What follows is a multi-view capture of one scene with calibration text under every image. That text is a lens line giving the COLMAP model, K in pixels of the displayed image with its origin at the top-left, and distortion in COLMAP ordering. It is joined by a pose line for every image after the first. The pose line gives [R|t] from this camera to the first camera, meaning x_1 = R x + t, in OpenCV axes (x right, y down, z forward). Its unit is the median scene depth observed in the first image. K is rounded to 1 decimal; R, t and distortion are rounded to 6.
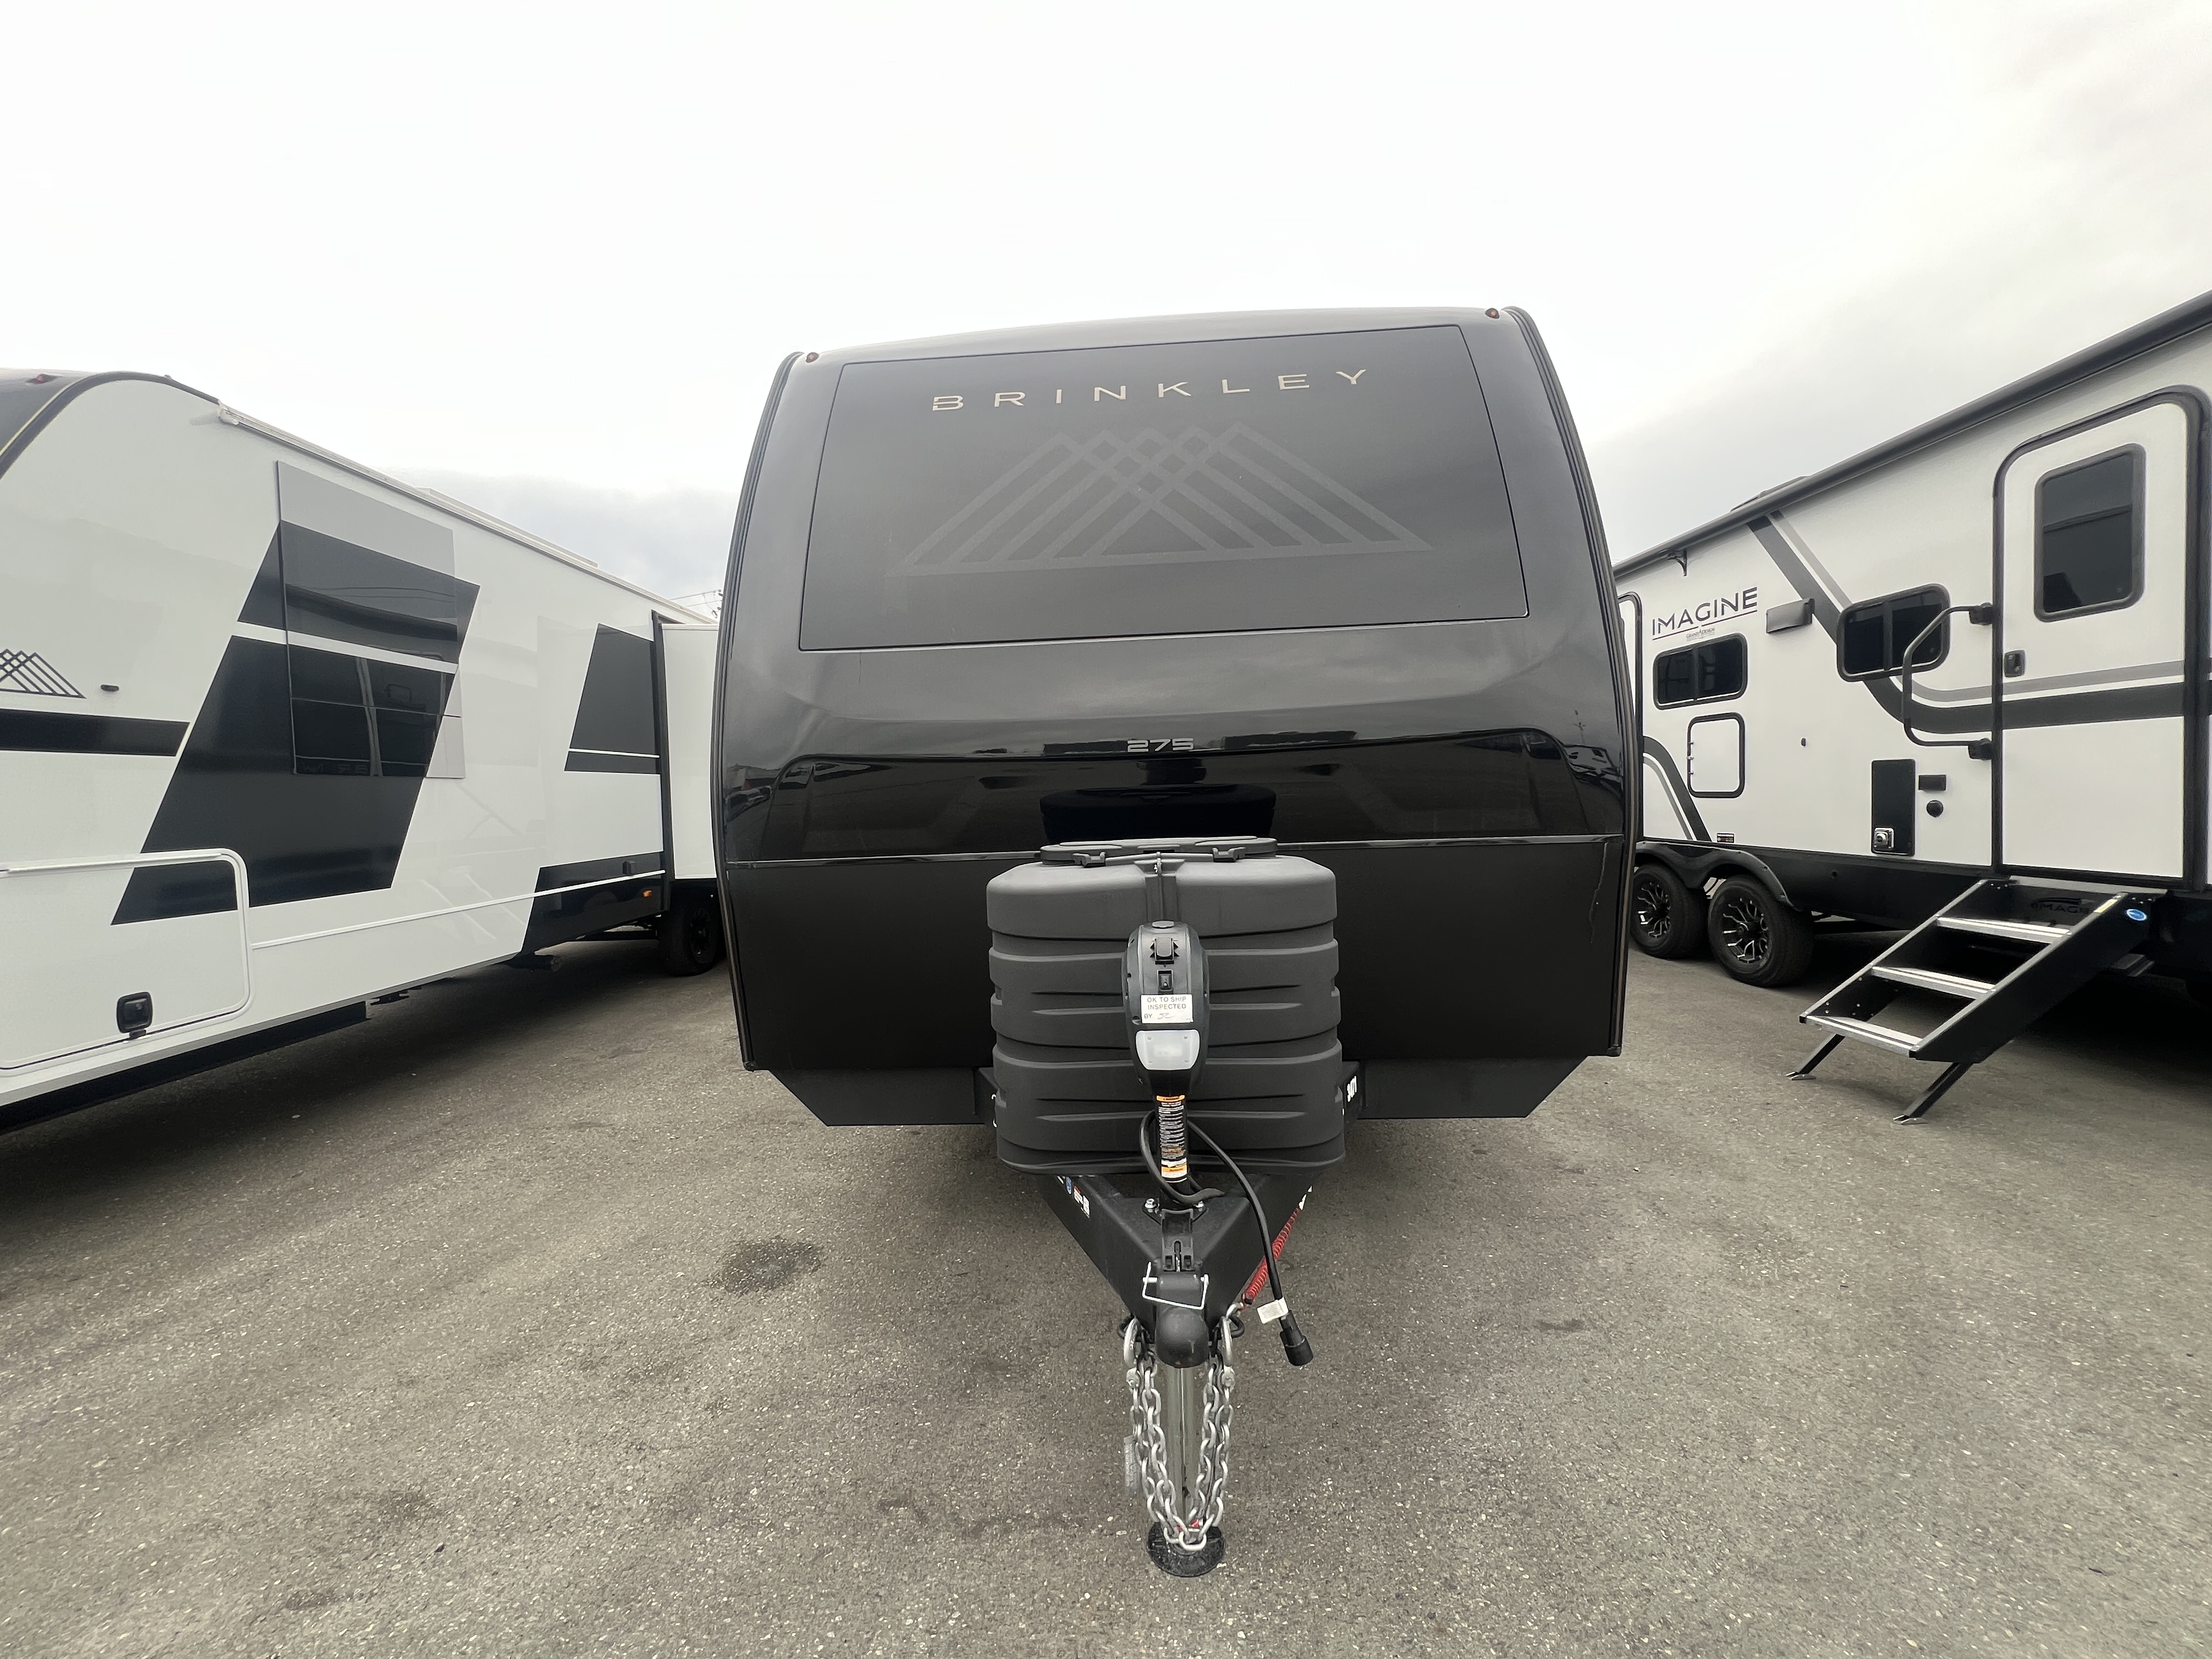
lens RADIAL K [[882.7, 0, 1102.8], [0, 882.7, 828.8], [0, 0, 1]] dist [-0.001835, -0.000096]
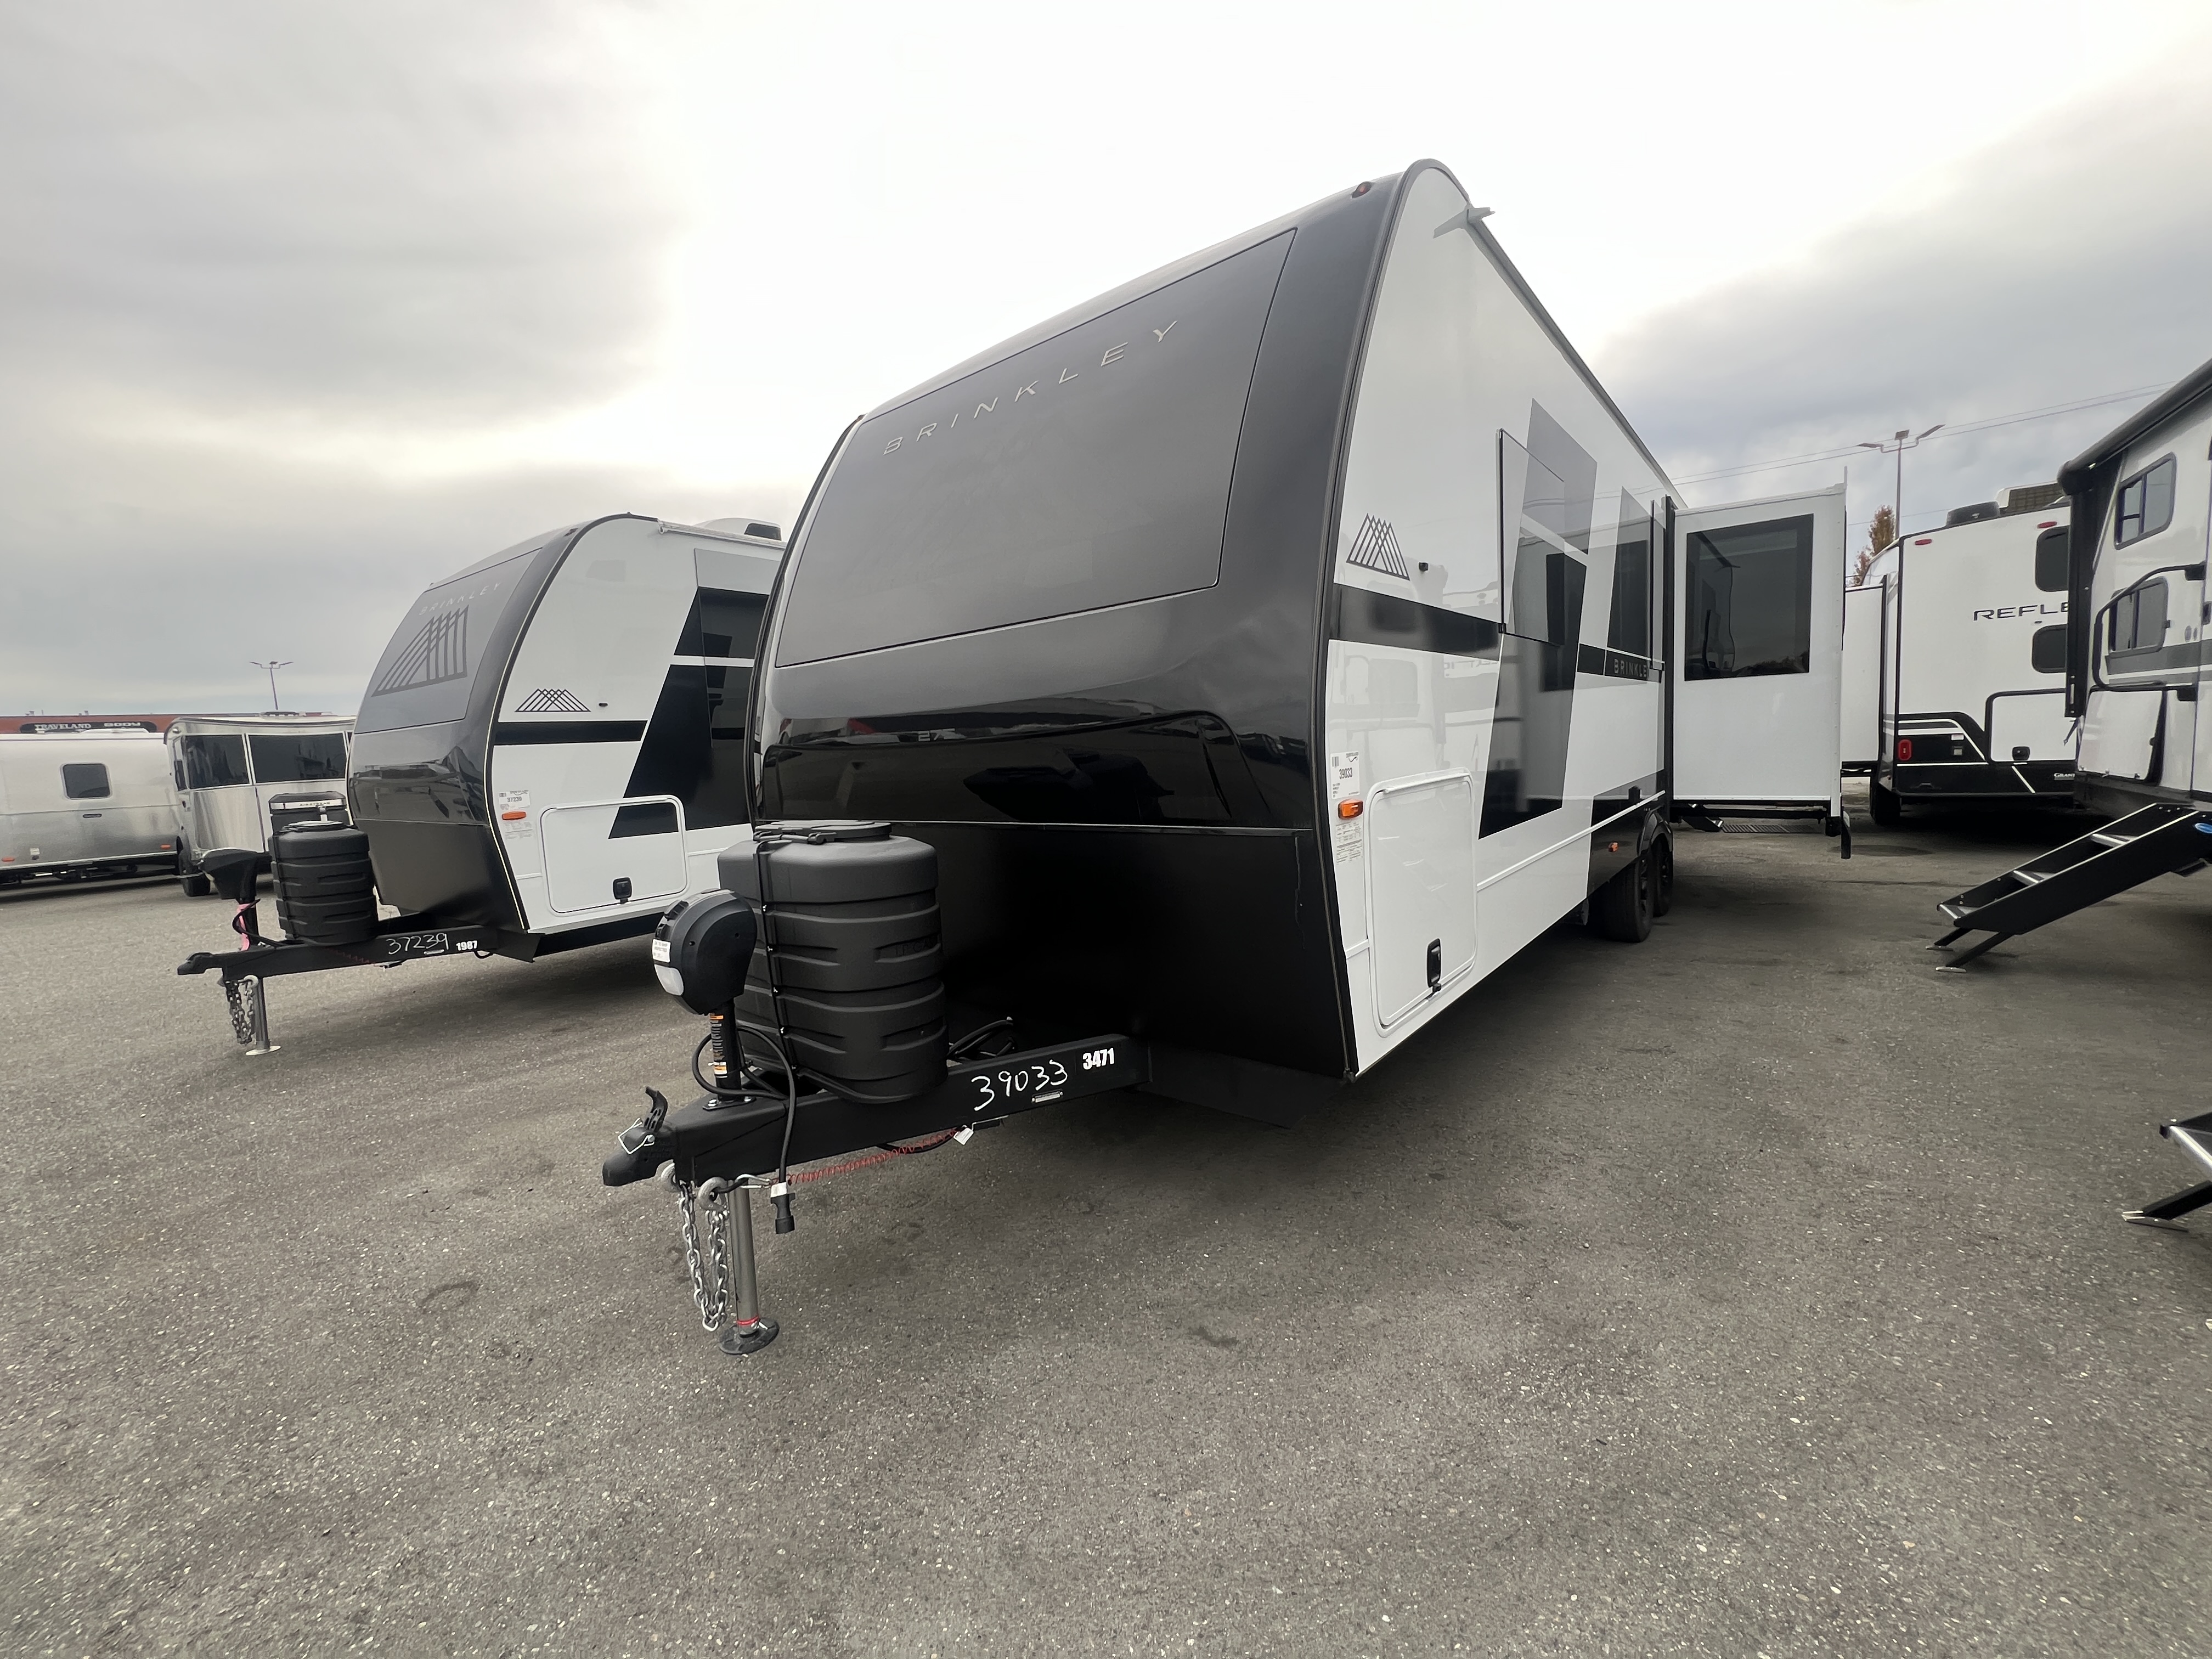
lens RADIAL K [[882.7, 0, 1108.8], [0, 882.7, 831.2], [0, 0, 1]] dist [-0.001835, -0.000096]
pose [[0.812161, 0.046024, -0.581616, 0.782499], [0.002379, 0.996614, 0.082186, -0.053609], [0.583429, -0.068131, 0.809301, 0.156686]]
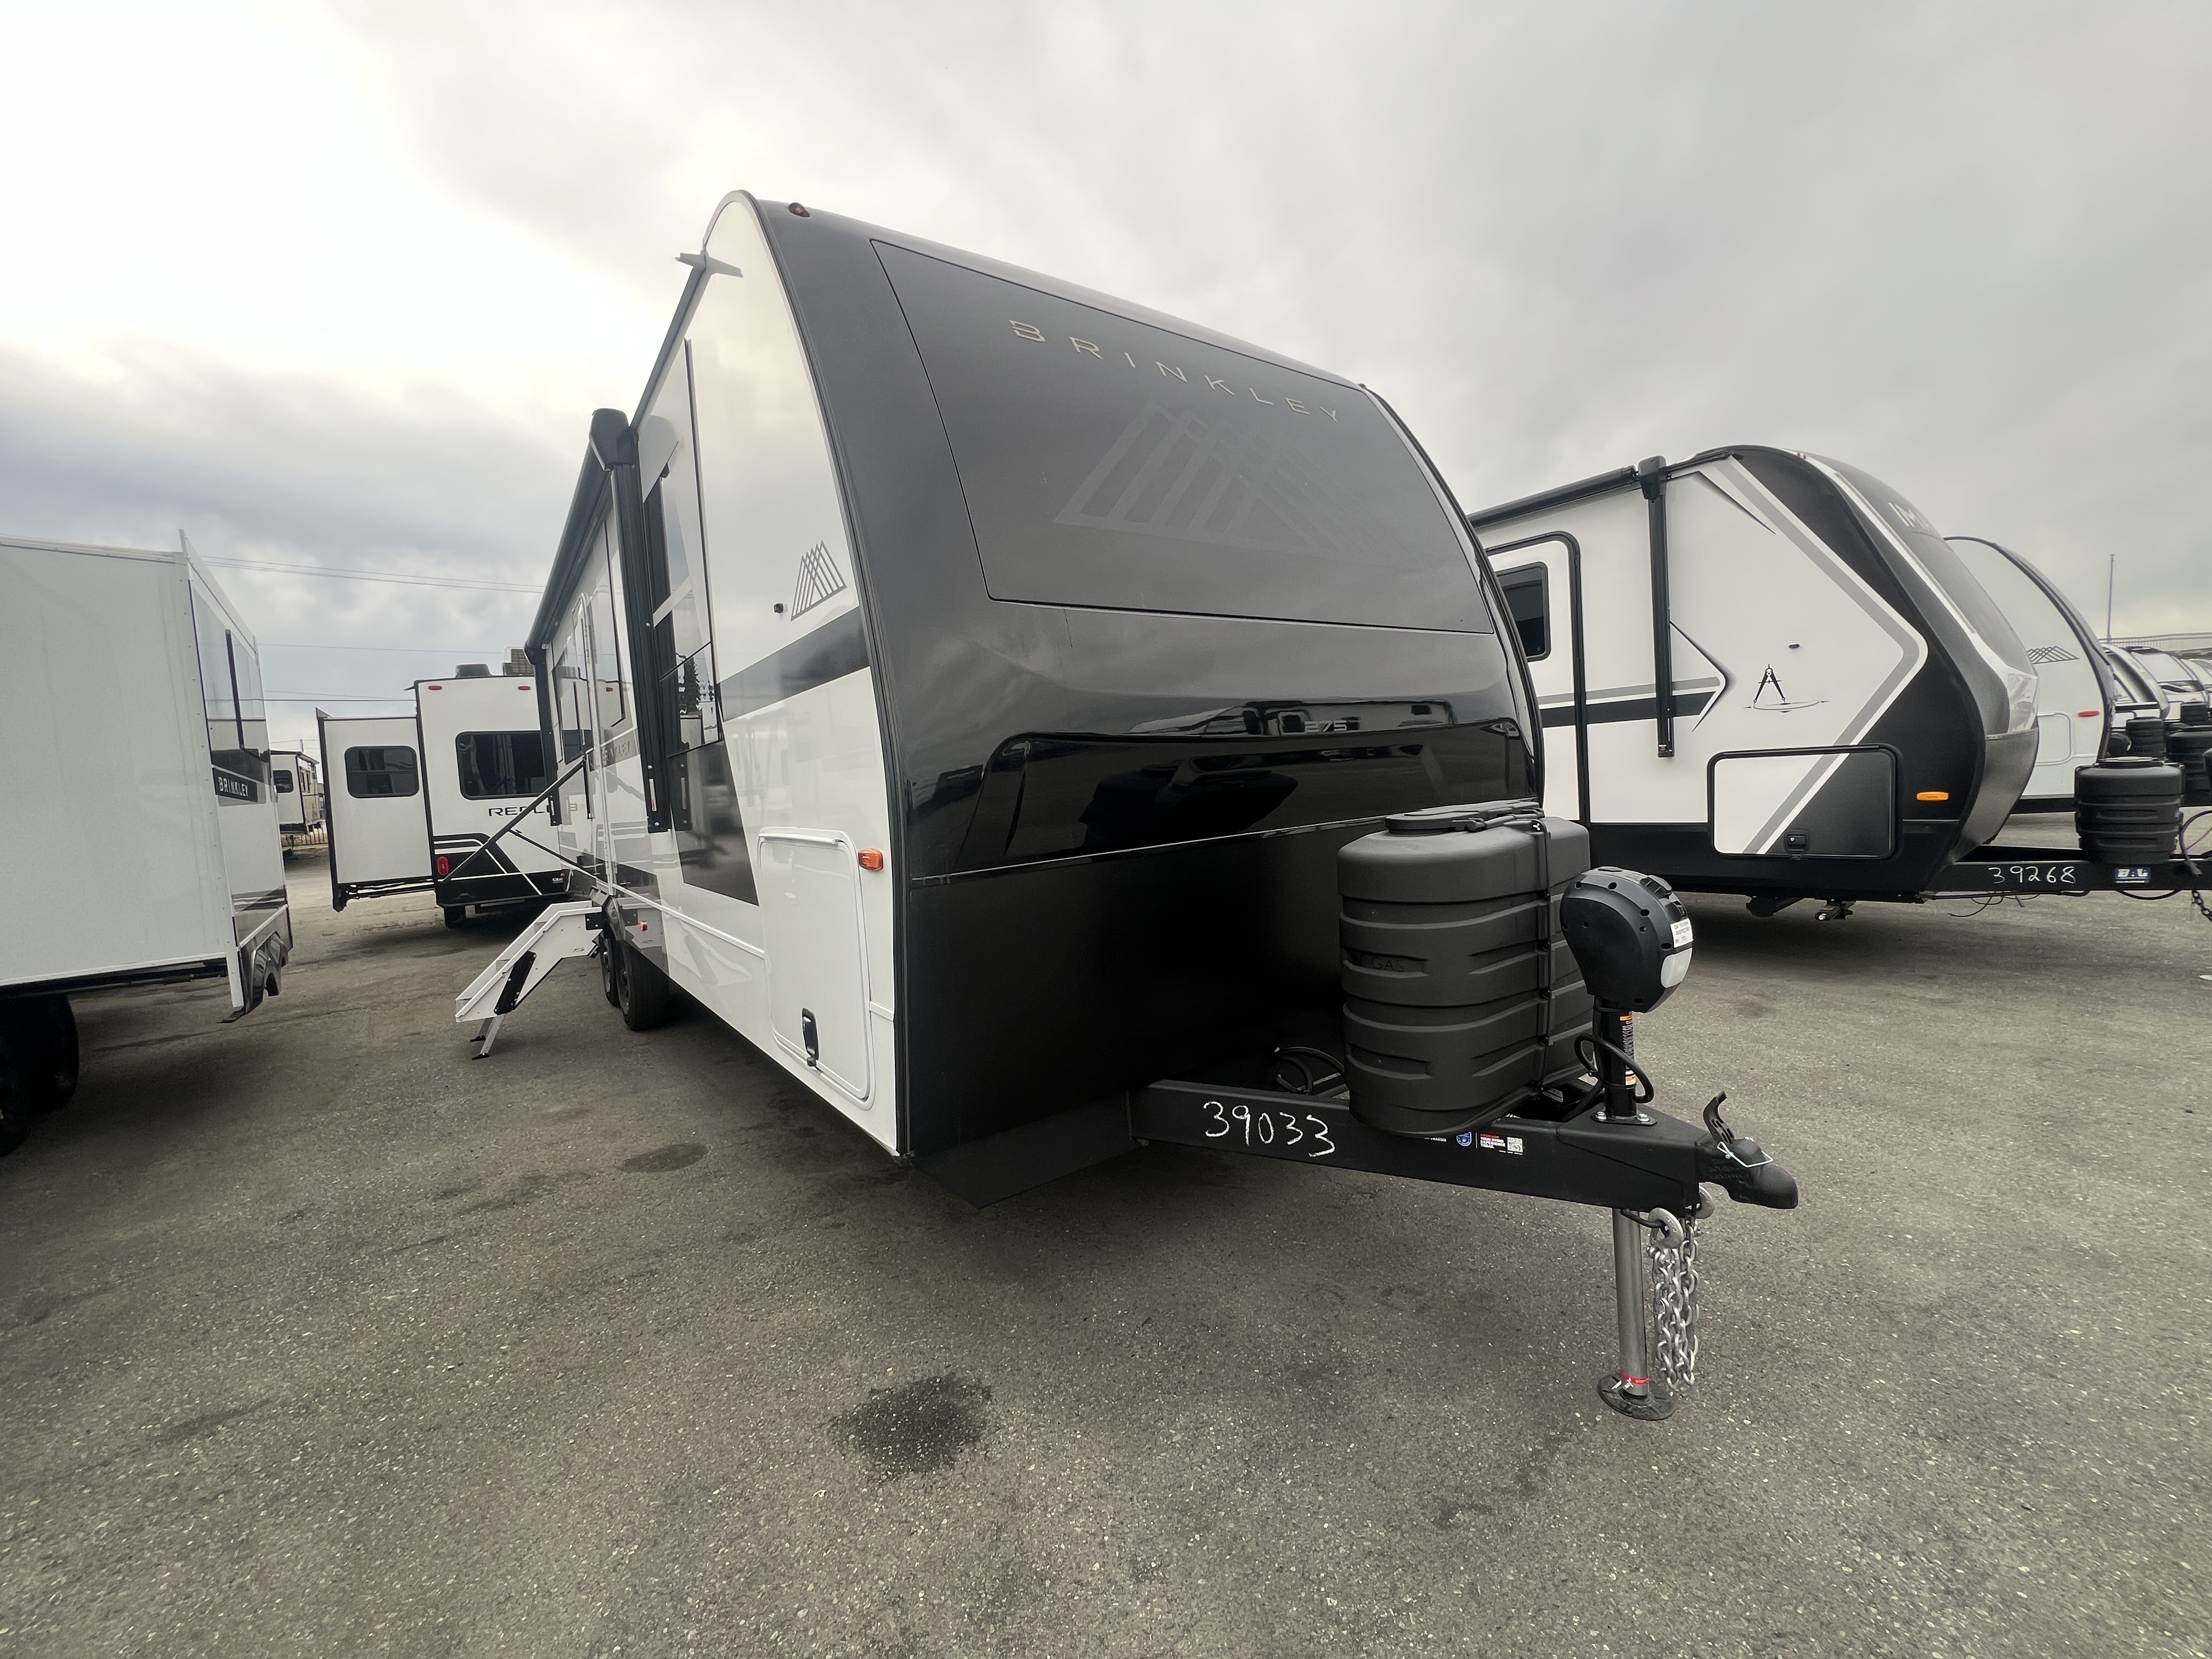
lens RADIAL K [[882.7, 0, 1105.8], [0, 882.7, 832.6], [0, 0, 1]] dist [-0.001835, -0.000096]
pose [[0.776280, -0.061415, 0.627390, -0.678244], [0.068786, 0.997553, 0.012540, 0.000767], [-0.626624, 0.033421, 0.778604, 0.300510]]
